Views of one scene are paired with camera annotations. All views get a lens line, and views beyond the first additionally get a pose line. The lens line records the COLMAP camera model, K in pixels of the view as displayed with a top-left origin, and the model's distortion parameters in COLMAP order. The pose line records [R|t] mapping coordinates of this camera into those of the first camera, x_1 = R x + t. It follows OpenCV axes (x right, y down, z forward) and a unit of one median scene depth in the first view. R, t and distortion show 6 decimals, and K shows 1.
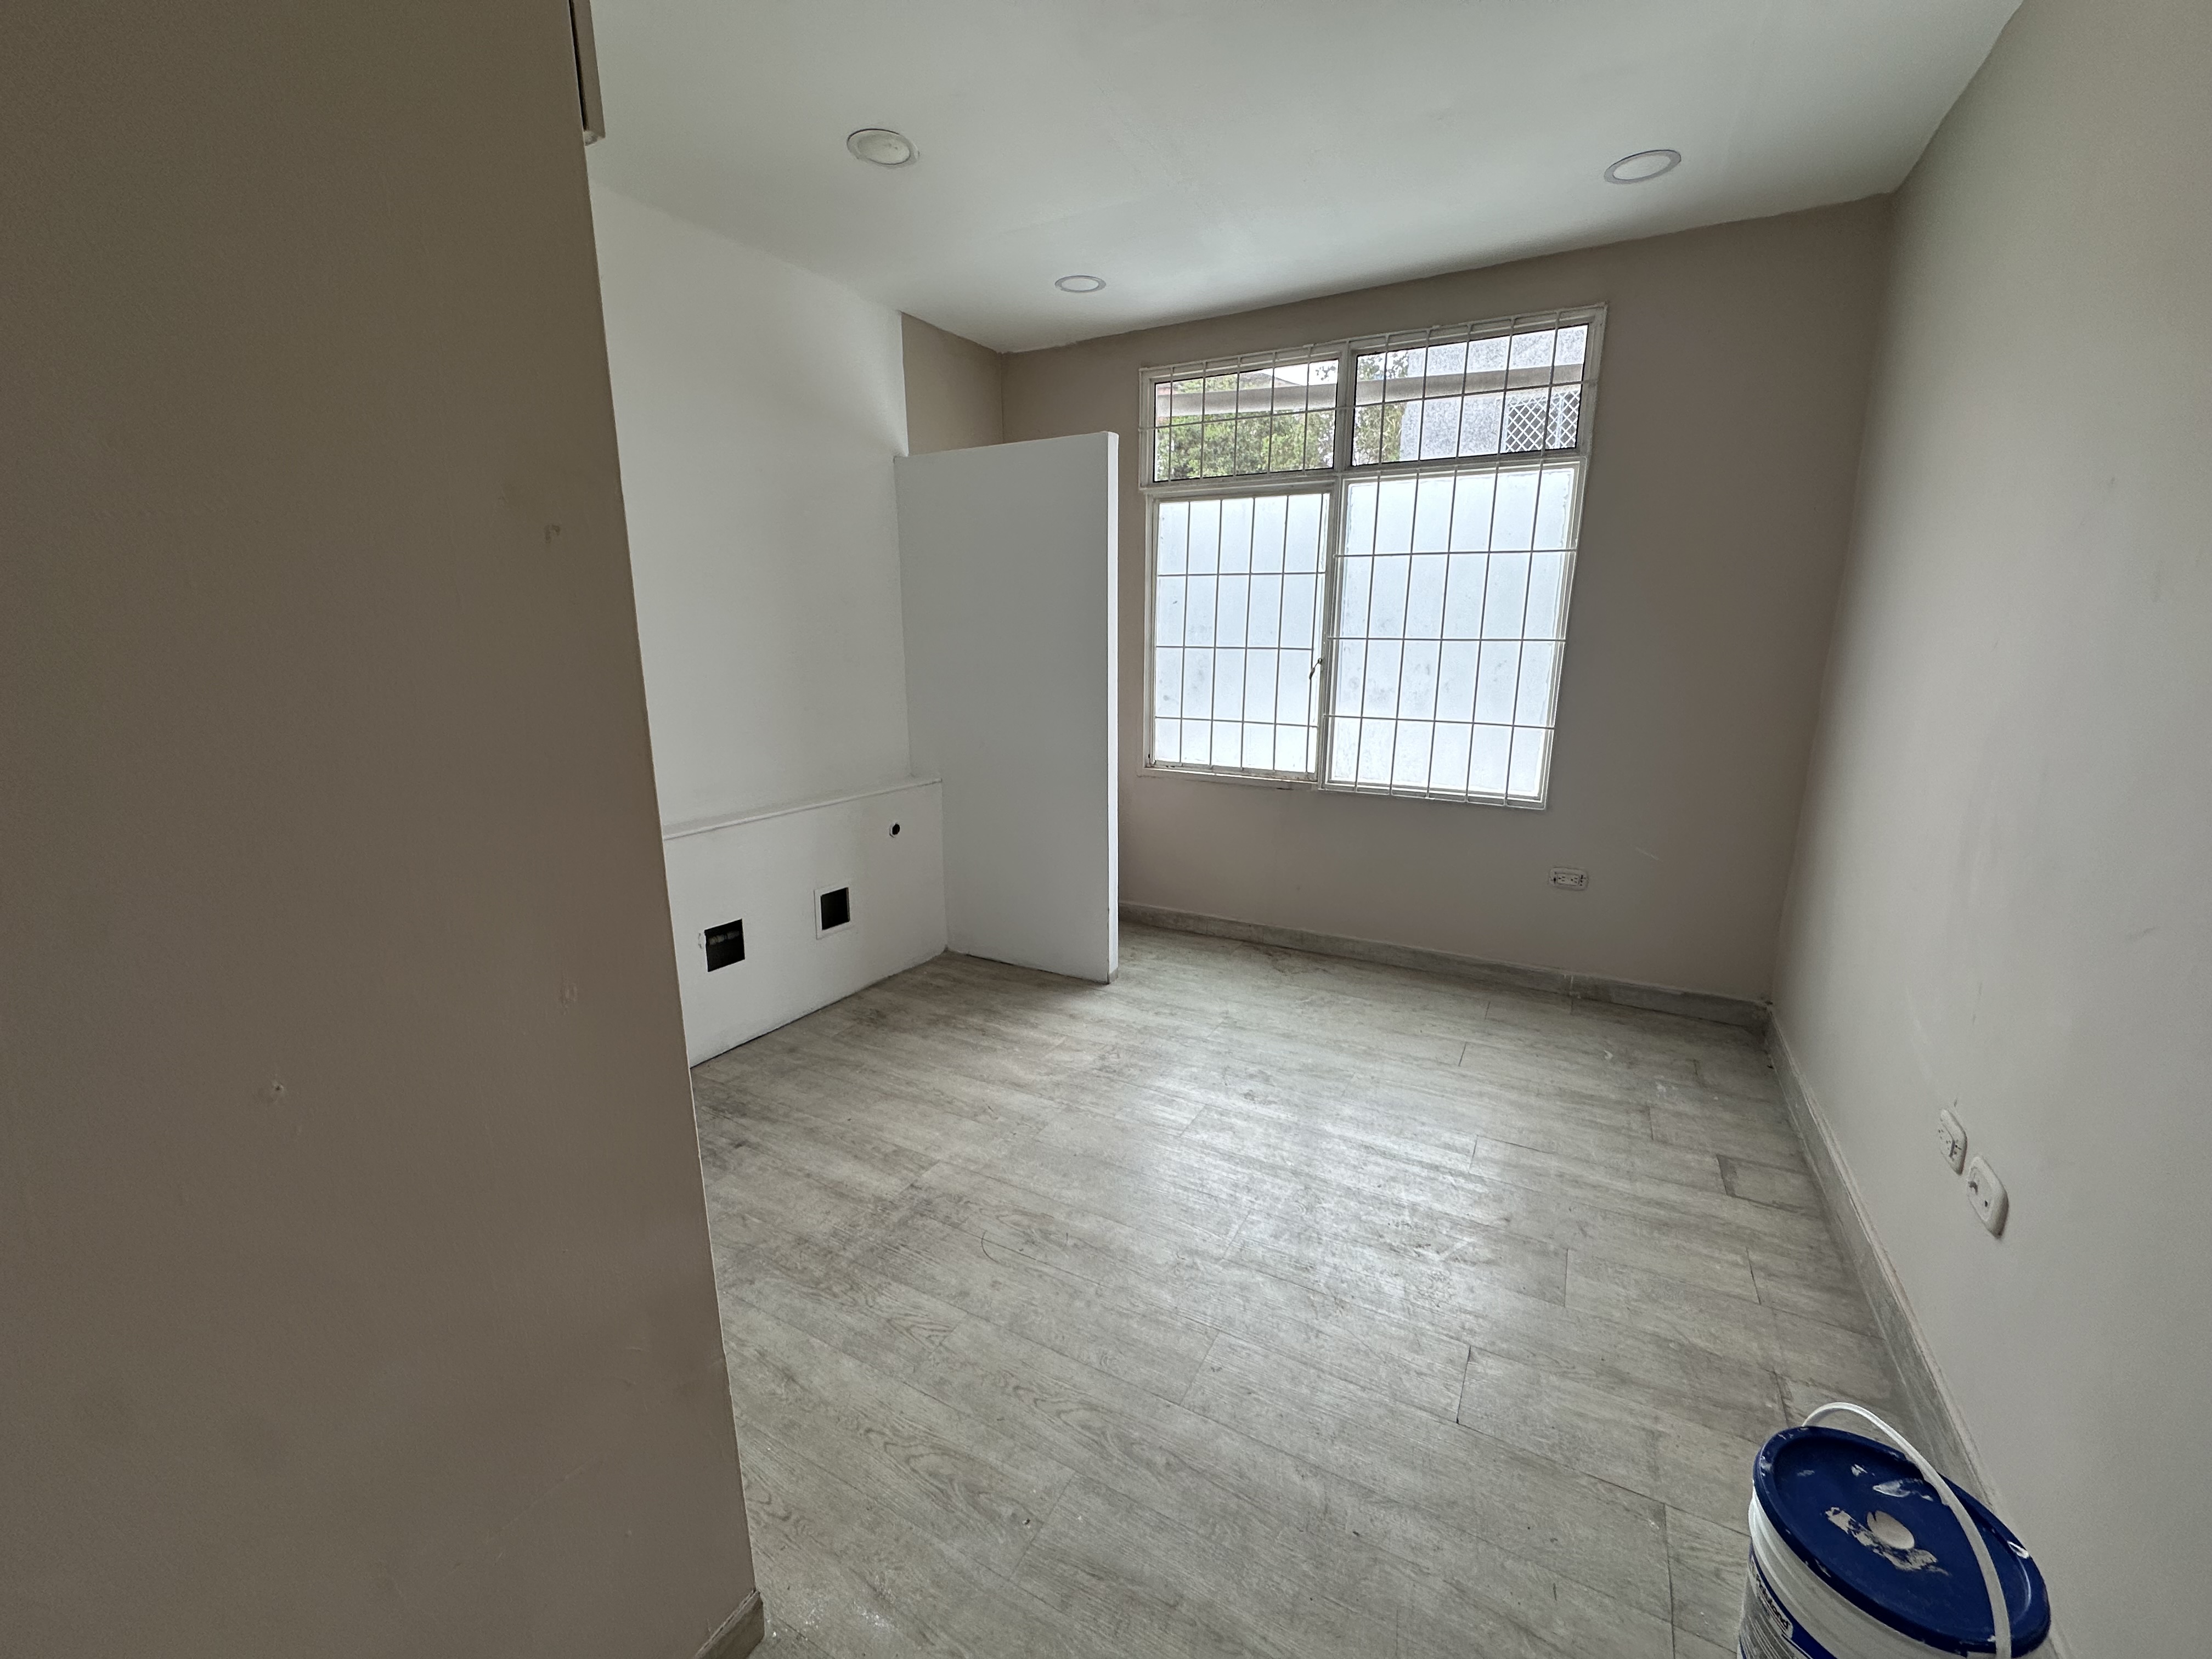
lens RADIAL K [[883.5, 0, 1104.2], [0, 883.5, 826.2], [0, 0, 1]] dist [-0.003118, 0.000697]
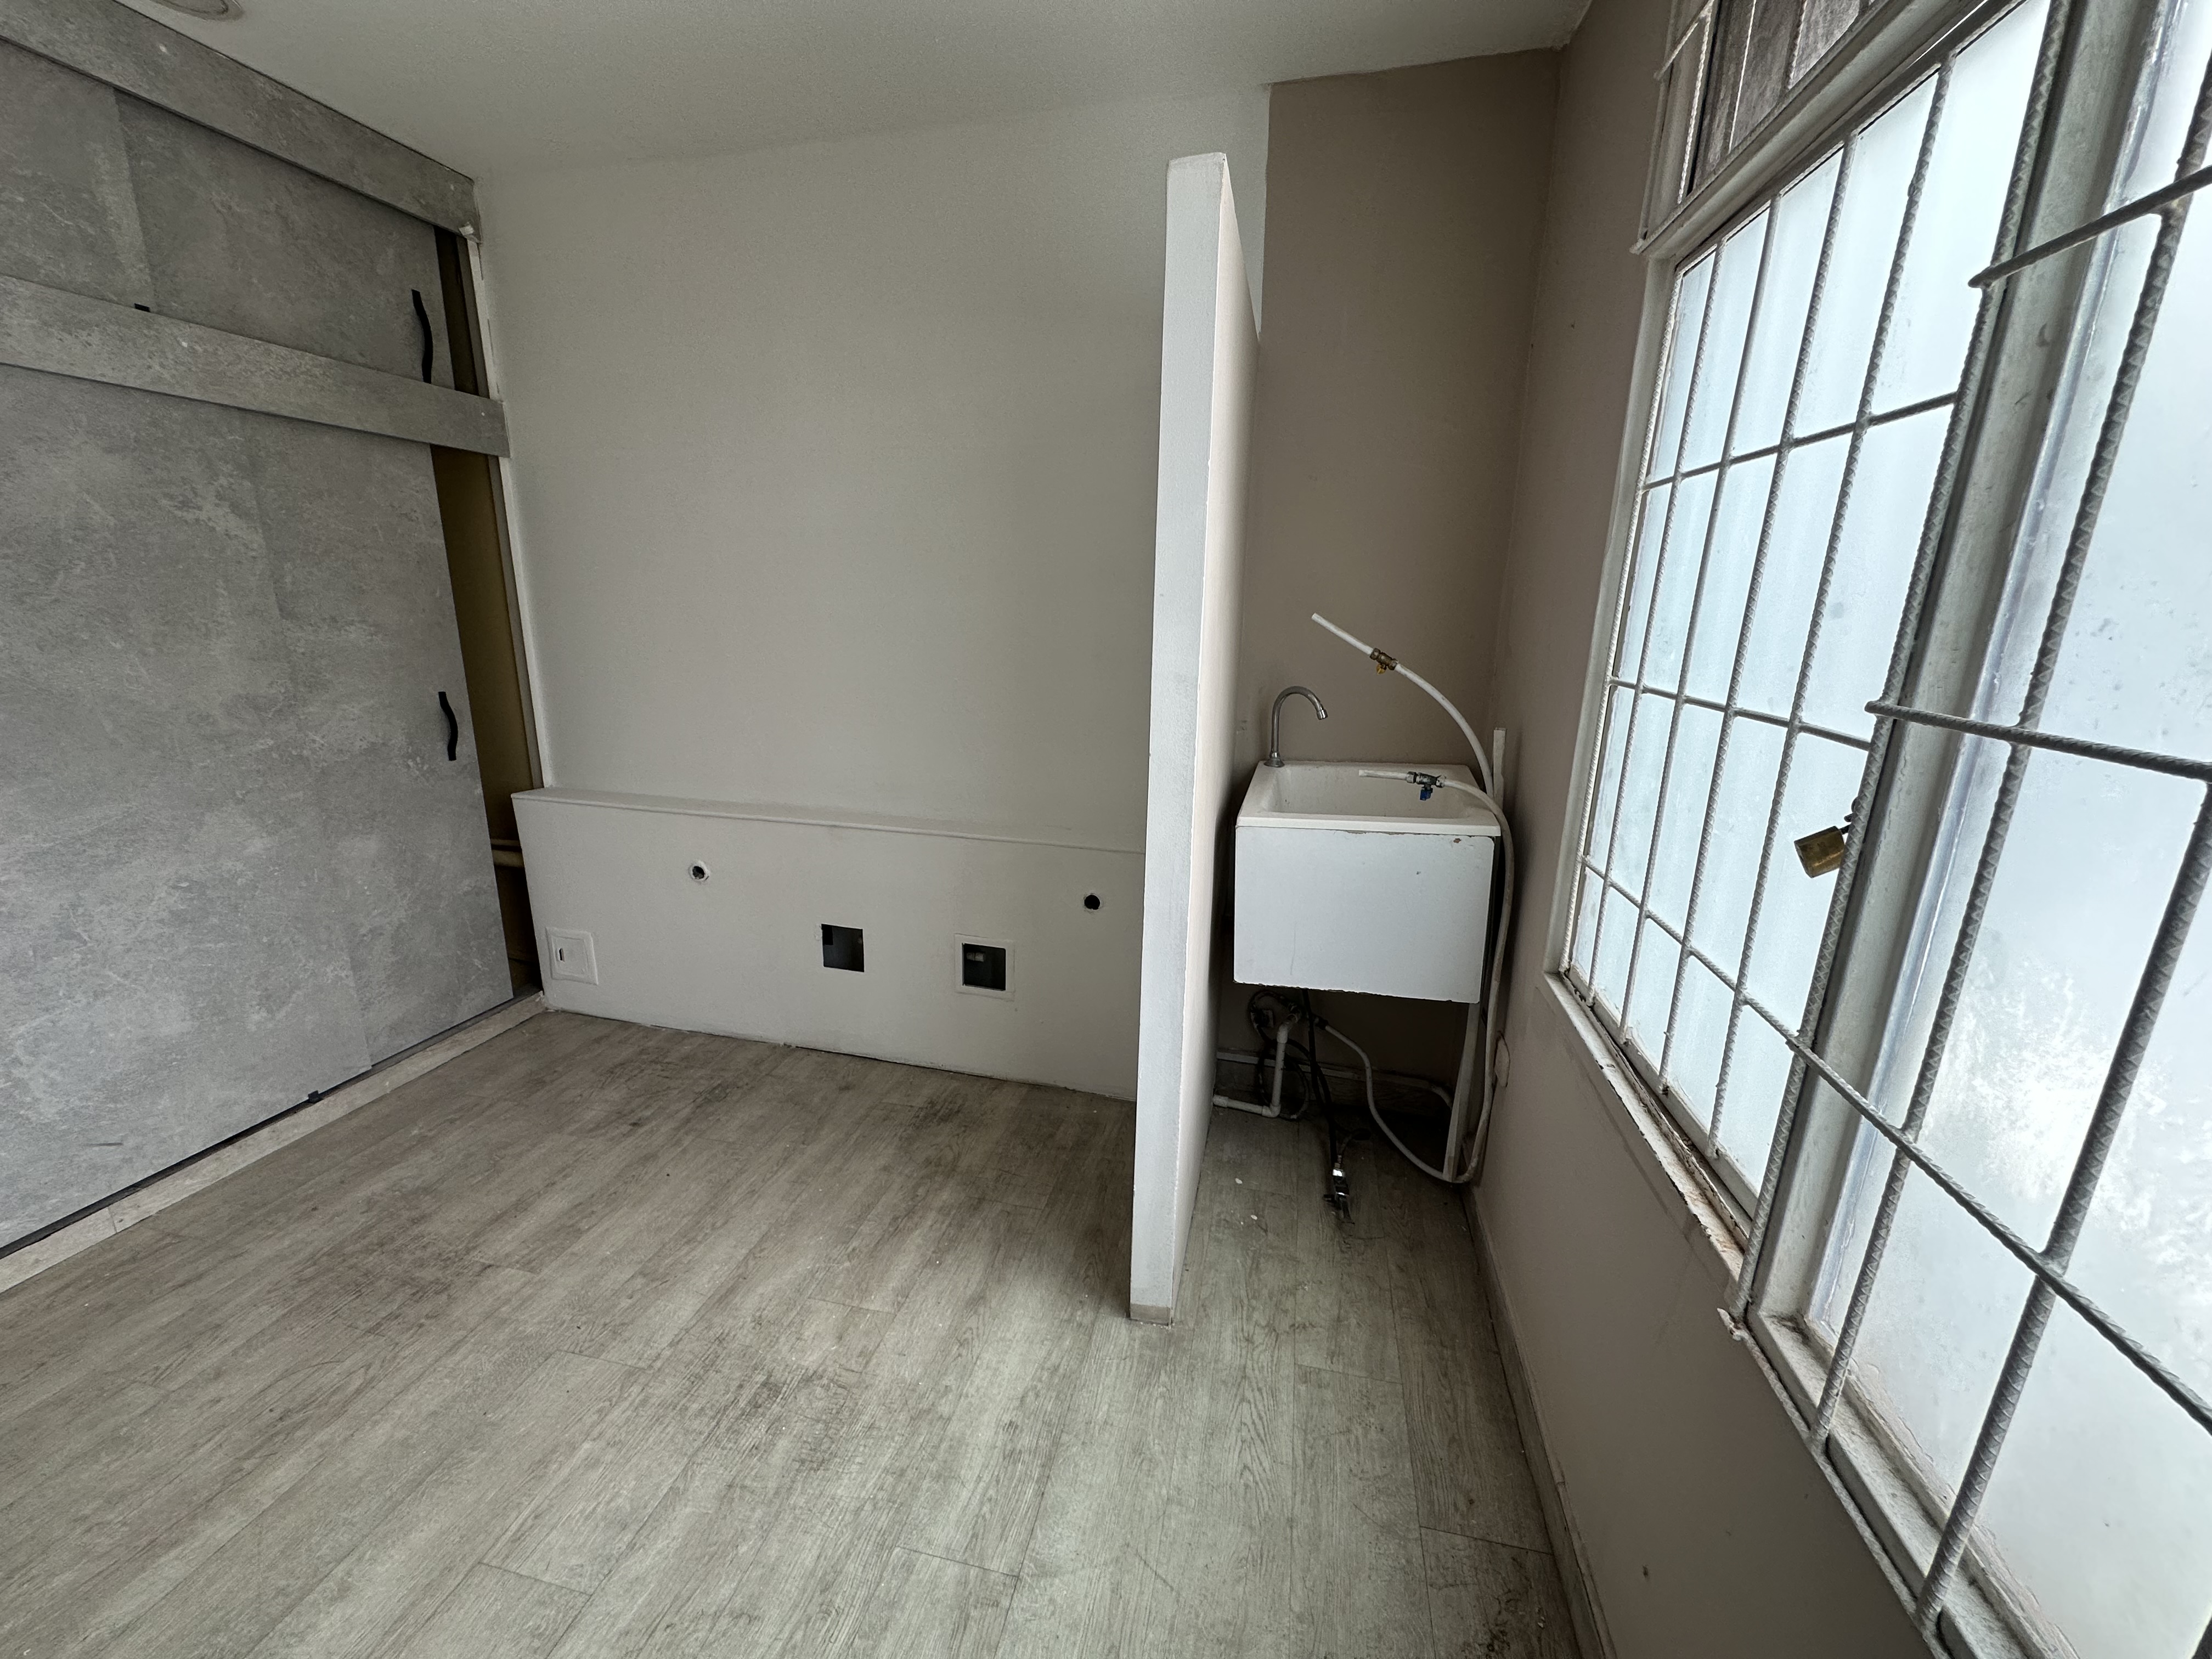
lens RADIAL K [[883.5, 0, 1107.0], [0, 883.5, 829.9], [0, 0, 1]] dist [-0.003118, 0.000697]
pose [[0.279606, 0.246225, -0.928005, 0.452698], [-0.225209, 0.956410, 0.185906, -0.206267], [0.933328, 0.157014, 0.322869, 0.864280]]
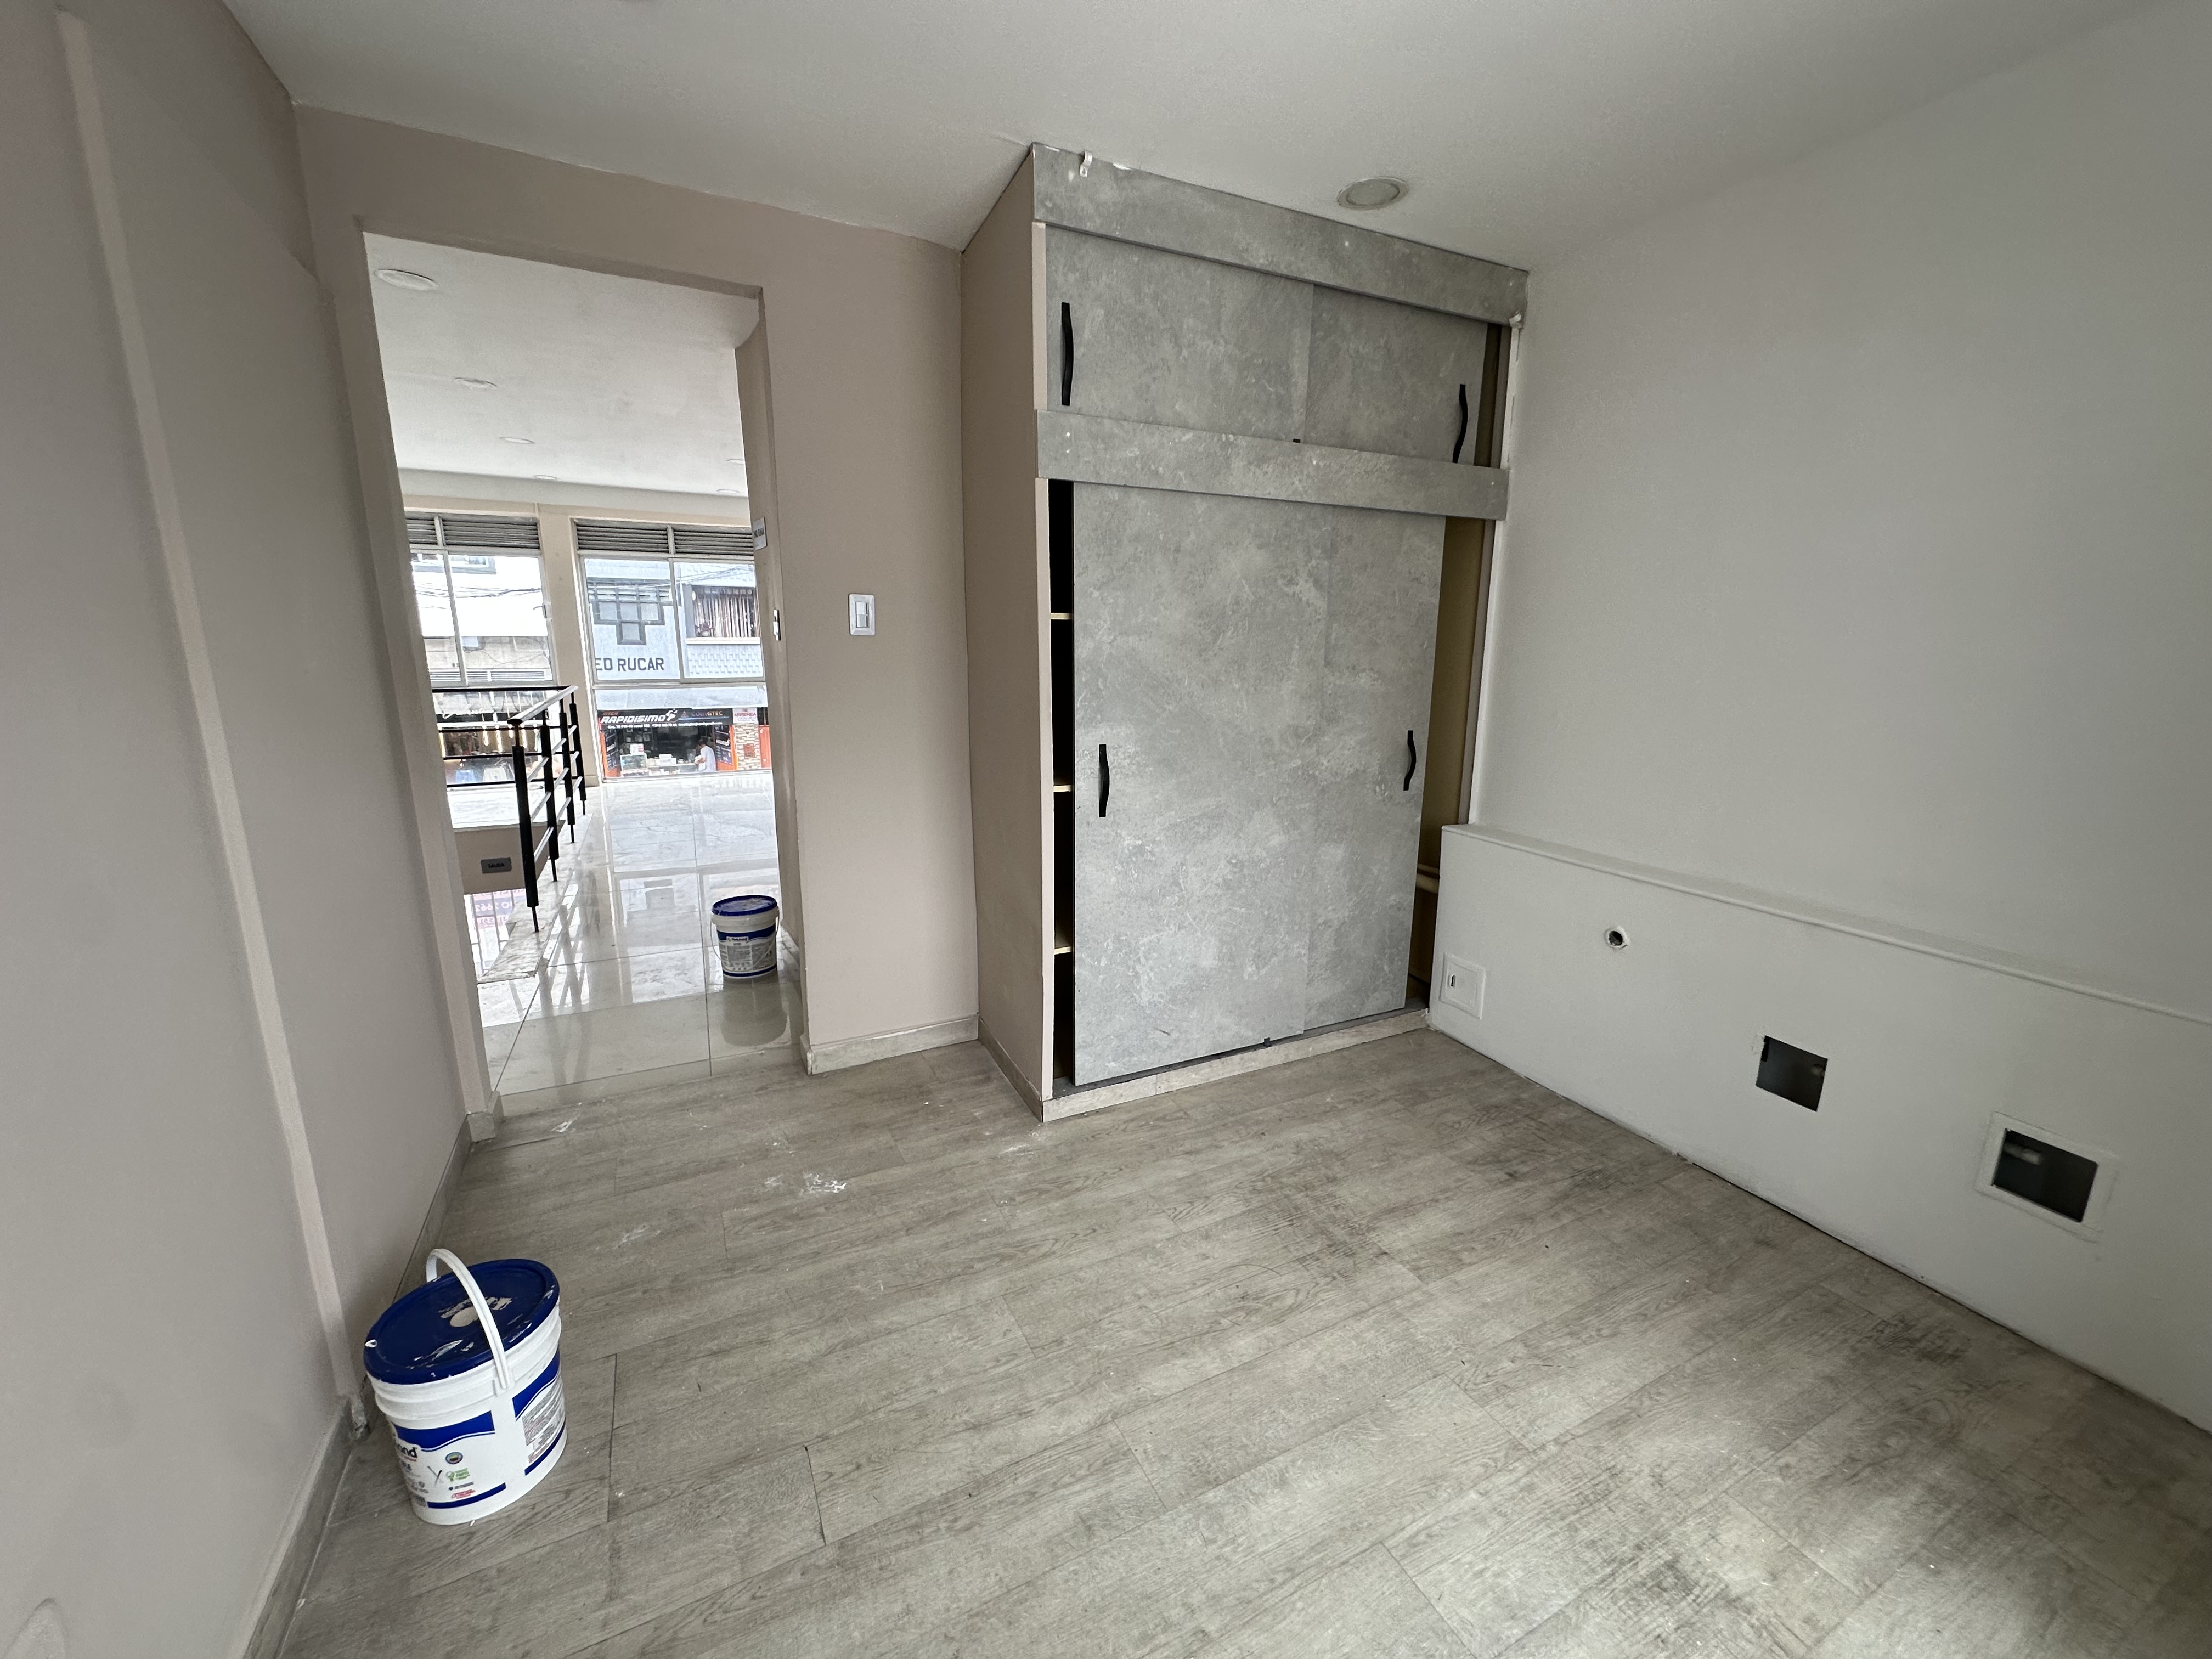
lens RADIAL K [[883.5, 0, 1105.7], [0, 883.5, 828.8], [0, 0, 1]] dist [-0.003118, 0.000697]
pose [[-0.566639, 0.173130, -0.805572, 0.445223], [-0.179385, 0.928305, 0.325686, -0.186852], [0.804202, 0.329054, -0.494957, 0.765231]]
